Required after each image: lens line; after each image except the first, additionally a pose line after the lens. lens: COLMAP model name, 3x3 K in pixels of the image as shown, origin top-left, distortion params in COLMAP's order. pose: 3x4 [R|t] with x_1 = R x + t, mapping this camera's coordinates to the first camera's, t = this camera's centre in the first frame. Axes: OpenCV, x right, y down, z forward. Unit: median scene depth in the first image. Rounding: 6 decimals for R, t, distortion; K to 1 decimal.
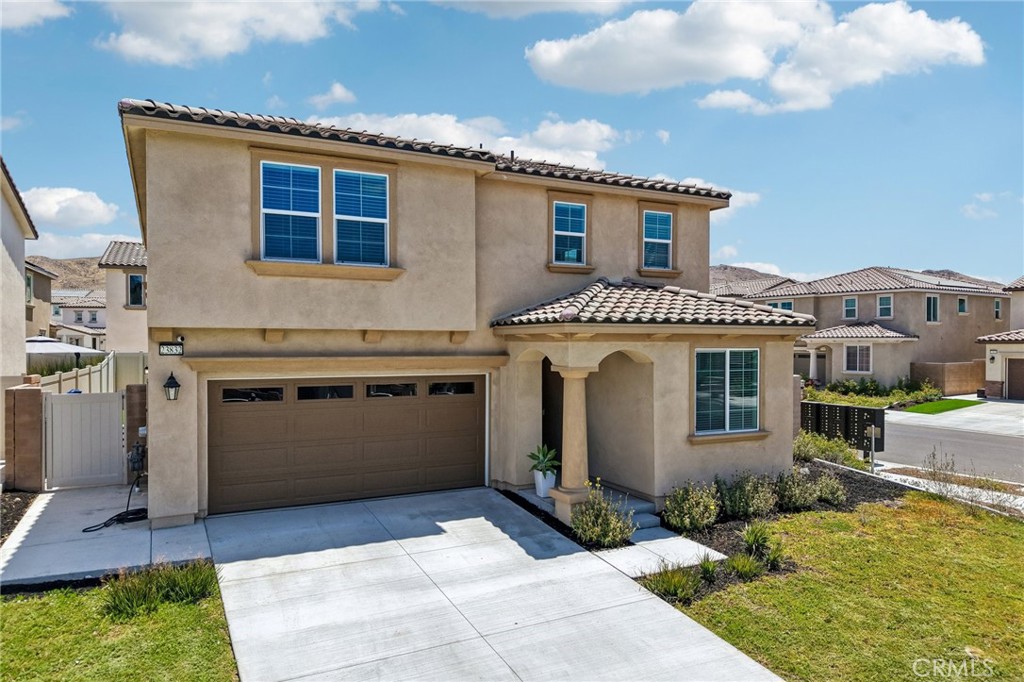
lens RADIAL K [[693.3, 0, 512.0], [0, 693.3, 341.0], [0, 0, 1]] dist [0.002580, 0.000569]
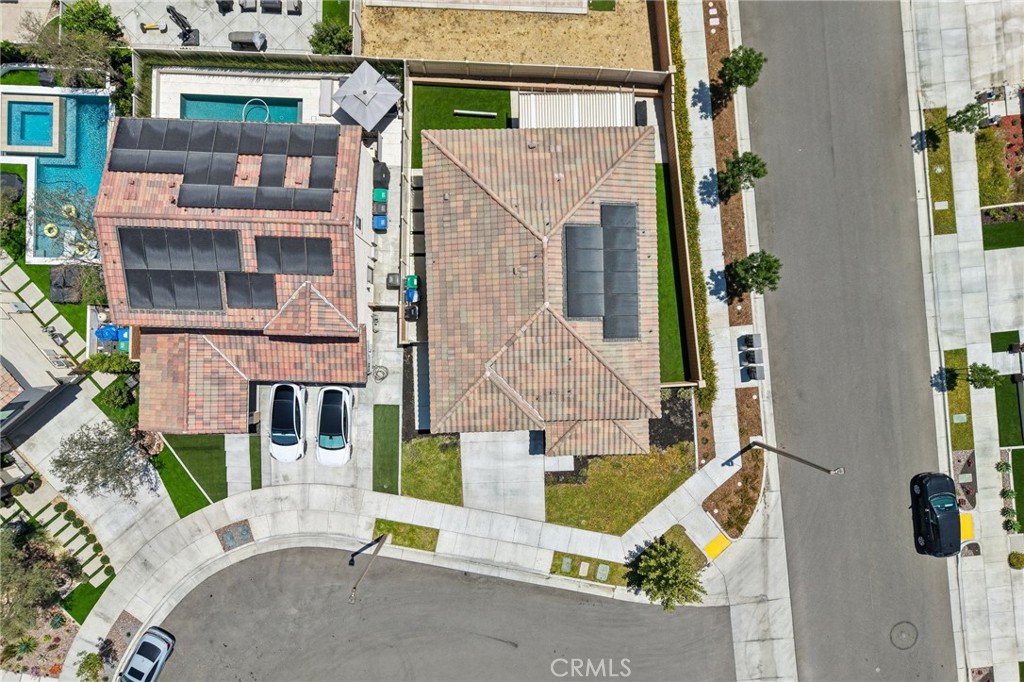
lens RADIAL K [[693.3, 0, 512.0], [0, 693.3, 341.0], [0, 0, 1]] dist [0.002580, 0.000569]
pose [[0.901968, 0.430809, 0.029271, -0.410439], [-0.025790, -0.013919, 0.999570, -3.301927], [0.431032, -0.902336, -0.001443, 1.354681]]
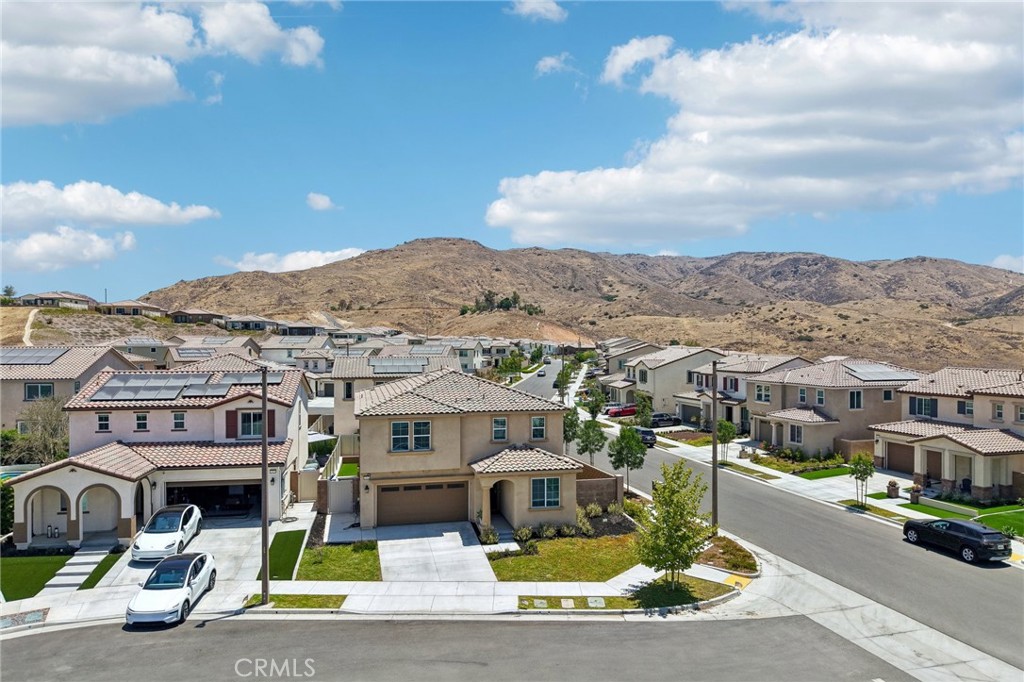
lens RADIAL K [[689.0, 0, 513.8], [0, 689.0, 333.4], [0, 0, 1]] dist [0.040570, -0.037001]
pose [[0.970401, -0.003061, -0.241480, 0.958135], [0.001551, 0.999978, -0.006443, -0.622445], [0.241495, 0.005878, 0.970384, -1.972143]]
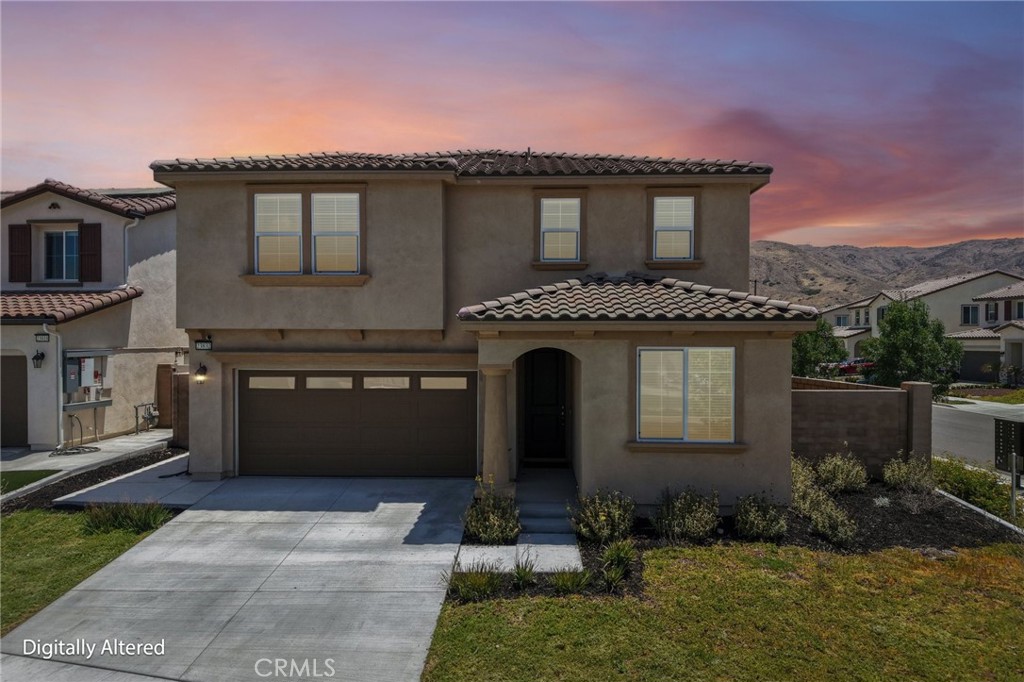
lens RADIAL K [[693.3, 0, 512.0], [0, 693.3, 341.0], [0, 0, 1]] dist [0.002580, 0.000569]
pose [[0.872032, 0.000010, -0.489449, 0.605009], [-0.000255, 1.000000, -0.000433, 0.003618], [0.489449, 0.000502, 0.872032, 0.129888]]
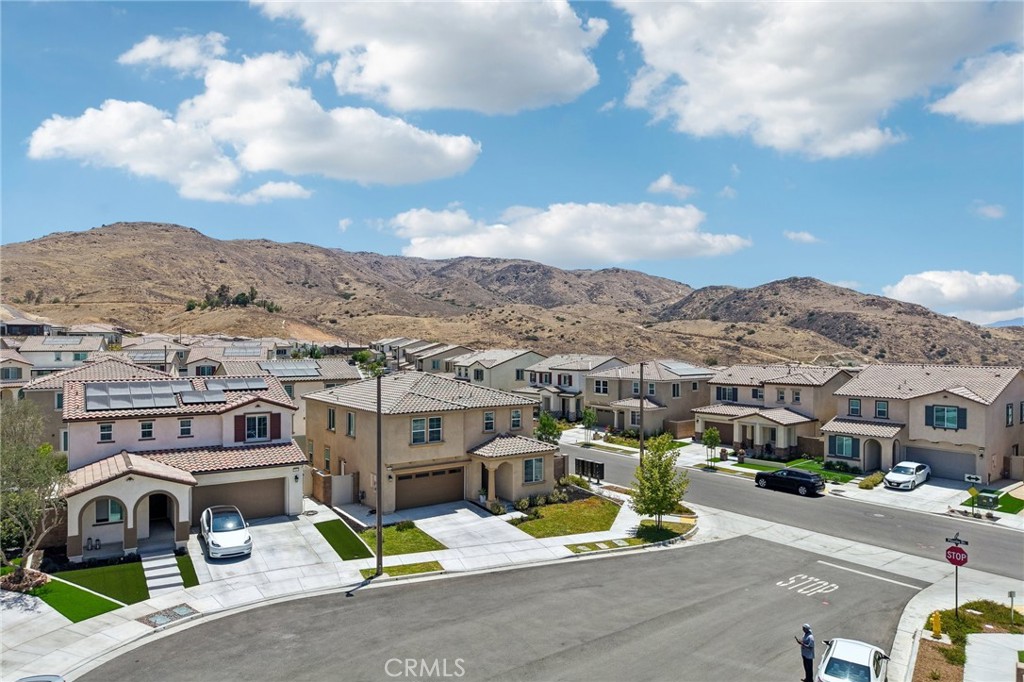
lens RADIAL K [[684.3, 0, 516.4], [0, 684.3, 342.0], [0, 0, 1]] dist [0.079800, -0.102138]
pose [[0.988777, 0.001569, 0.149391, -0.333170], [-0.002804, 0.999964, 0.008059, -0.674575], [-0.149373, -0.008388, 0.988745, -2.700075]]
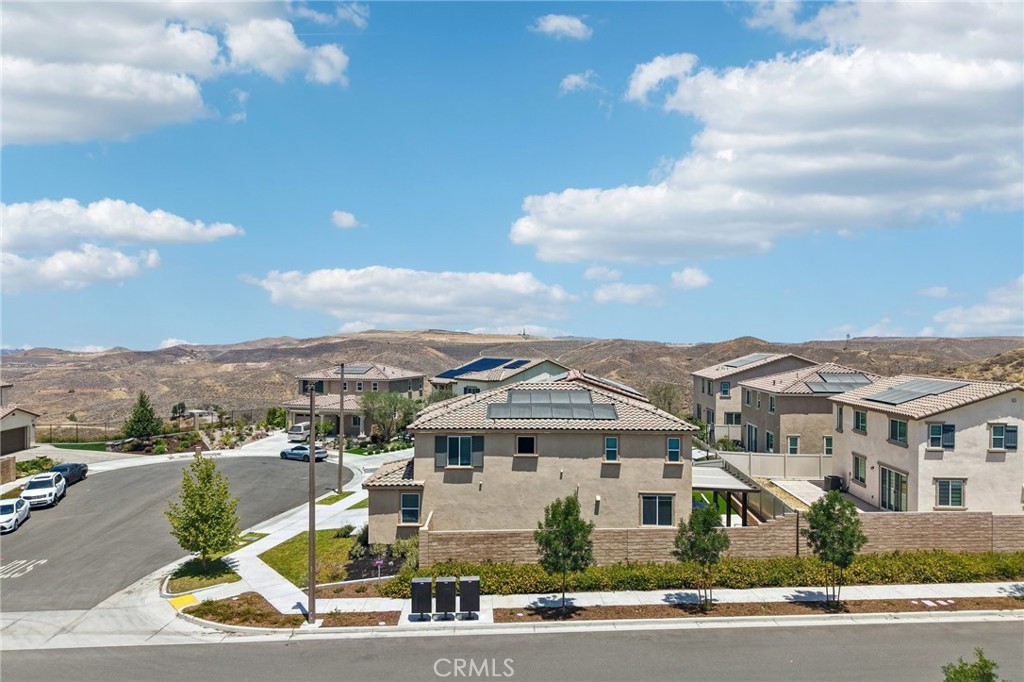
lens RADIAL K [[693.3, 0, 512.0], [0, 693.3, 341.0], [0, 0, 1]] dist [0.002580, 0.000569]
pose [[-0.466617, 0.005011, -0.884445, 2.865235], [0.002966, 0.999987, 0.004101, -0.667957], [0.884455, -0.000710, -0.466626, 3.137271]]
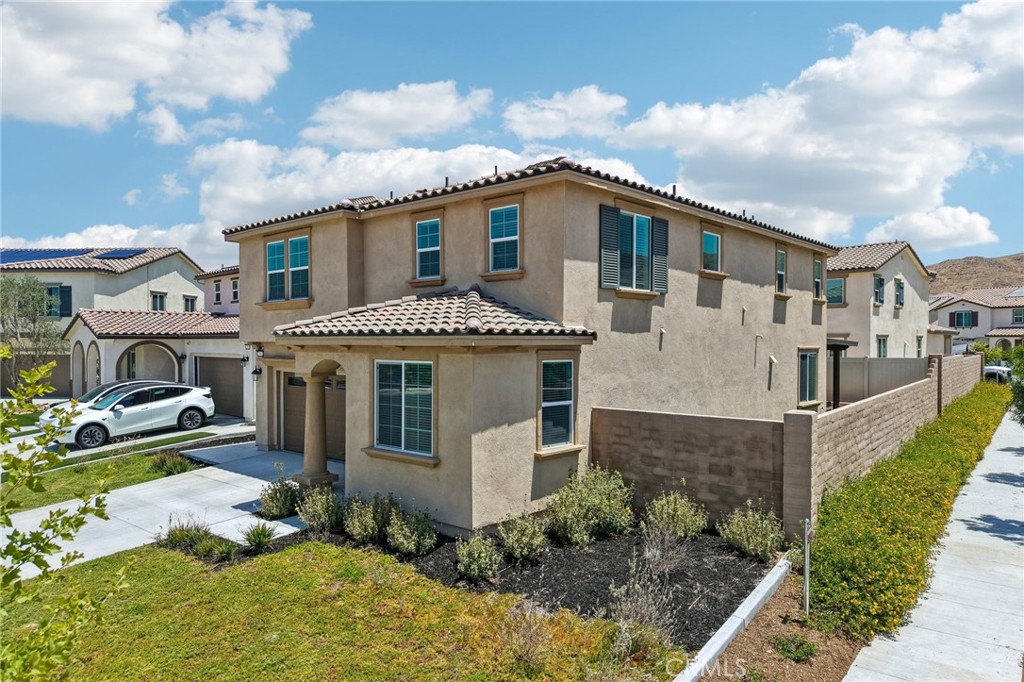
lens RADIAL K [[693.3, 0, 512.0], [0, 693.3, 341.0], [0, 0, 1]] dist [0.002580, 0.000569]
pose [[0.358221, -0.001999, -0.933635, 1.343756], [0.002142, 0.999997, -0.001319, -0.015441], [0.933634, -0.001527, 0.358224, 0.884449]]
